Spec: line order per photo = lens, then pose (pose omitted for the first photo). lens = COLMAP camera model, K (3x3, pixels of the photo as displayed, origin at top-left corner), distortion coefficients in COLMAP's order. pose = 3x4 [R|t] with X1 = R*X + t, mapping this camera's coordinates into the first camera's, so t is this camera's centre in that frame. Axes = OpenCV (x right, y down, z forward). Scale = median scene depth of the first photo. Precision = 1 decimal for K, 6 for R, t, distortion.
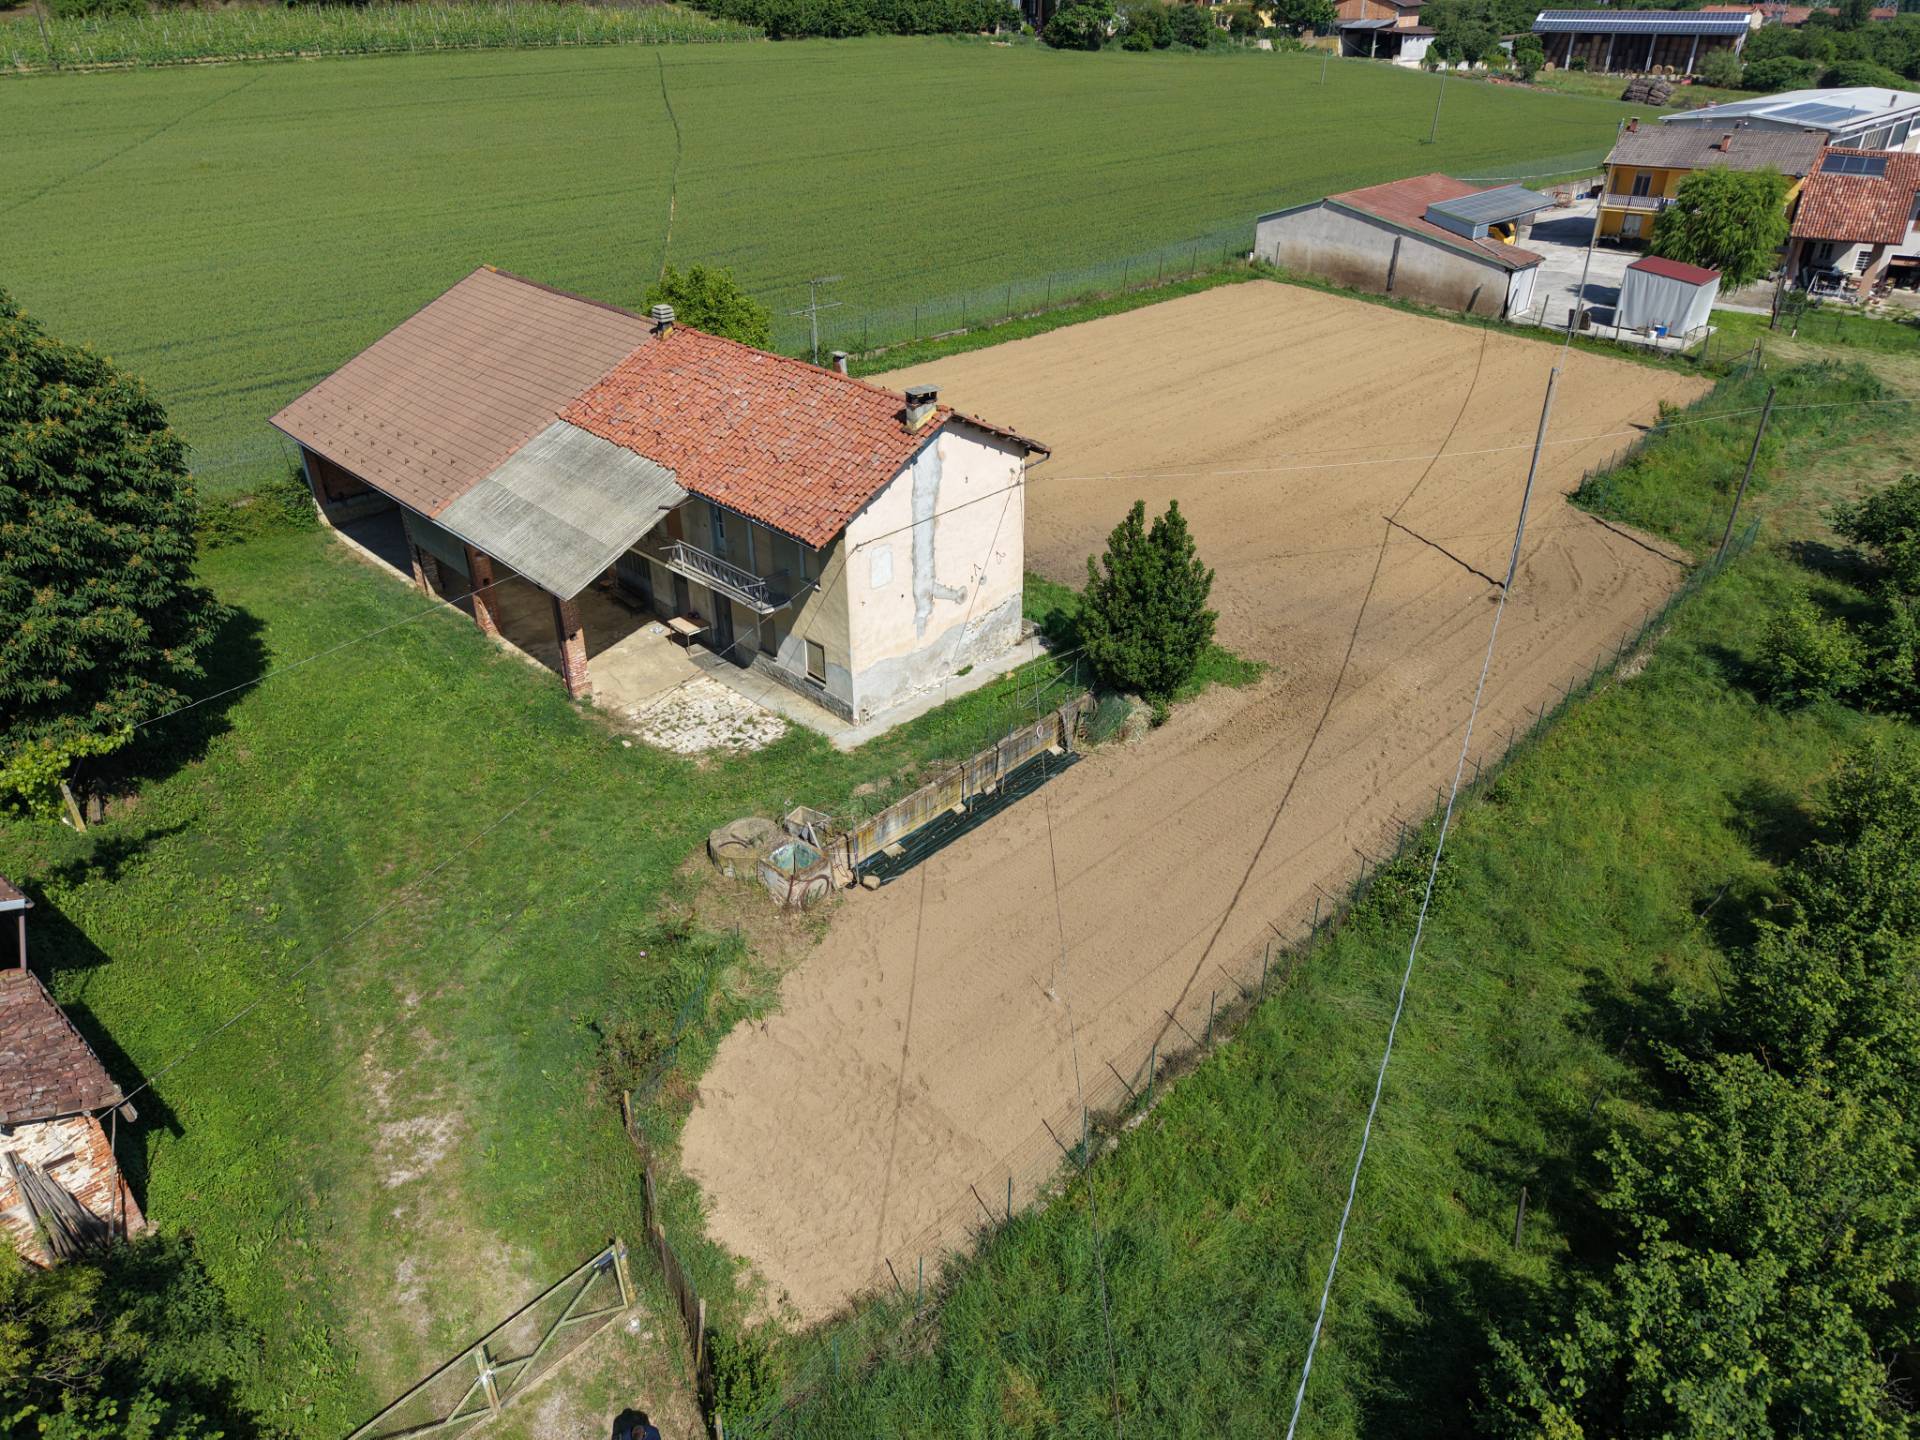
lens RADIAL K [[1287.1, 0, 960.0], [0, 1287.1, 720.0], [0, 0, 1]] dist [0.066457, -0.069037]
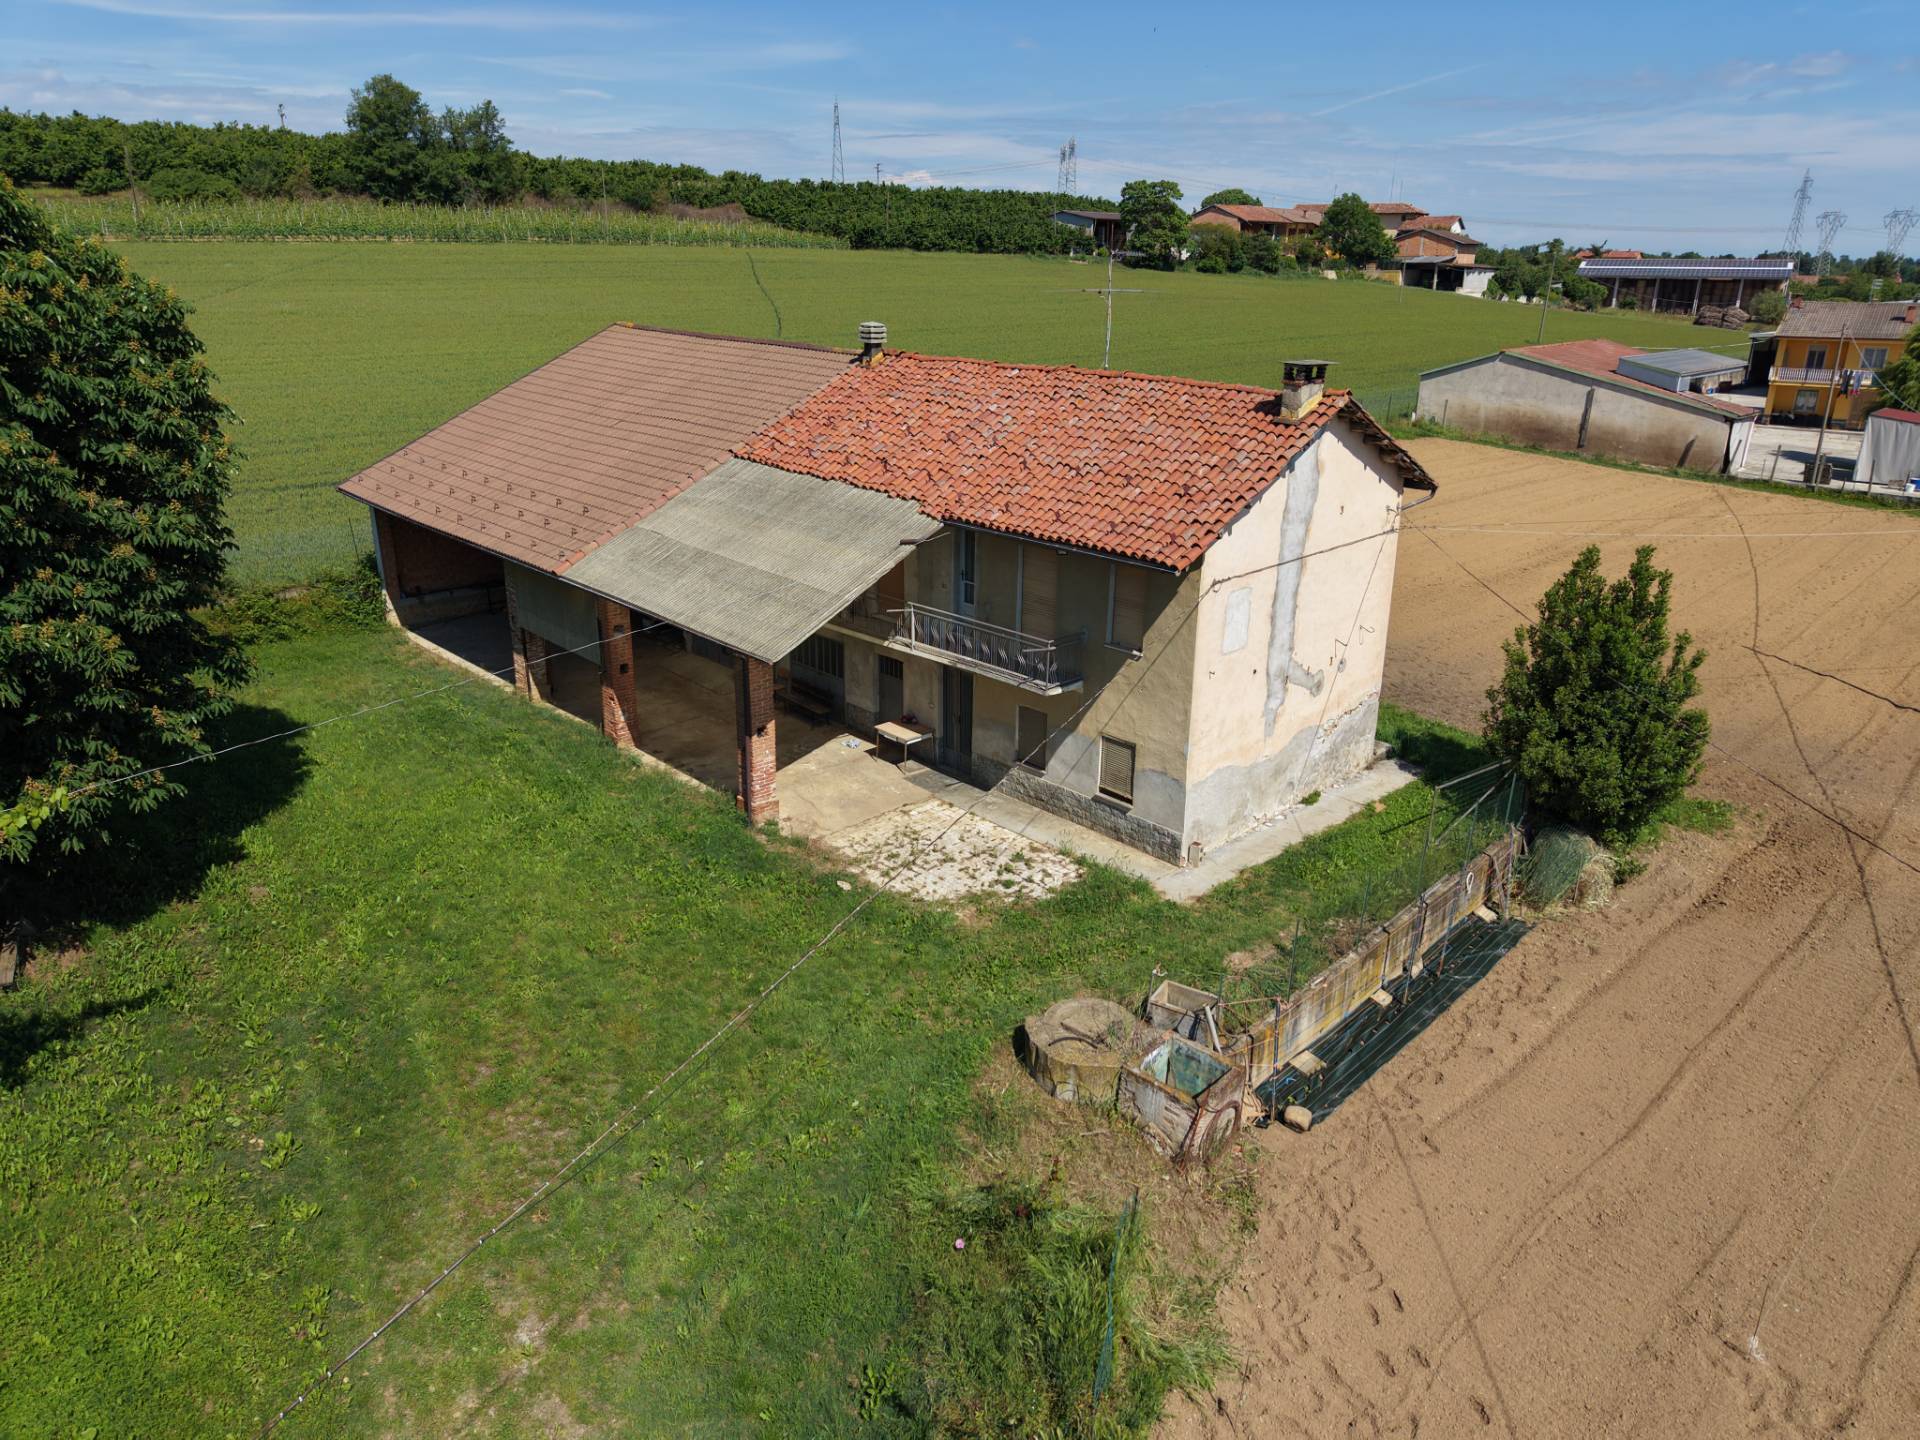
lens RADIAL K [[1287.1, 0, 960.0], [0, 1287.1, 720.0], [0, 0, 1]] dist [0.066457, -0.069037]
pose [[0.999777, 0.014474, -0.015379, -0.184880], [-0.016986, 0.983827, -0.178316, 0.049540], [0.012549, 0.178537, 0.983853, 0.338926]]
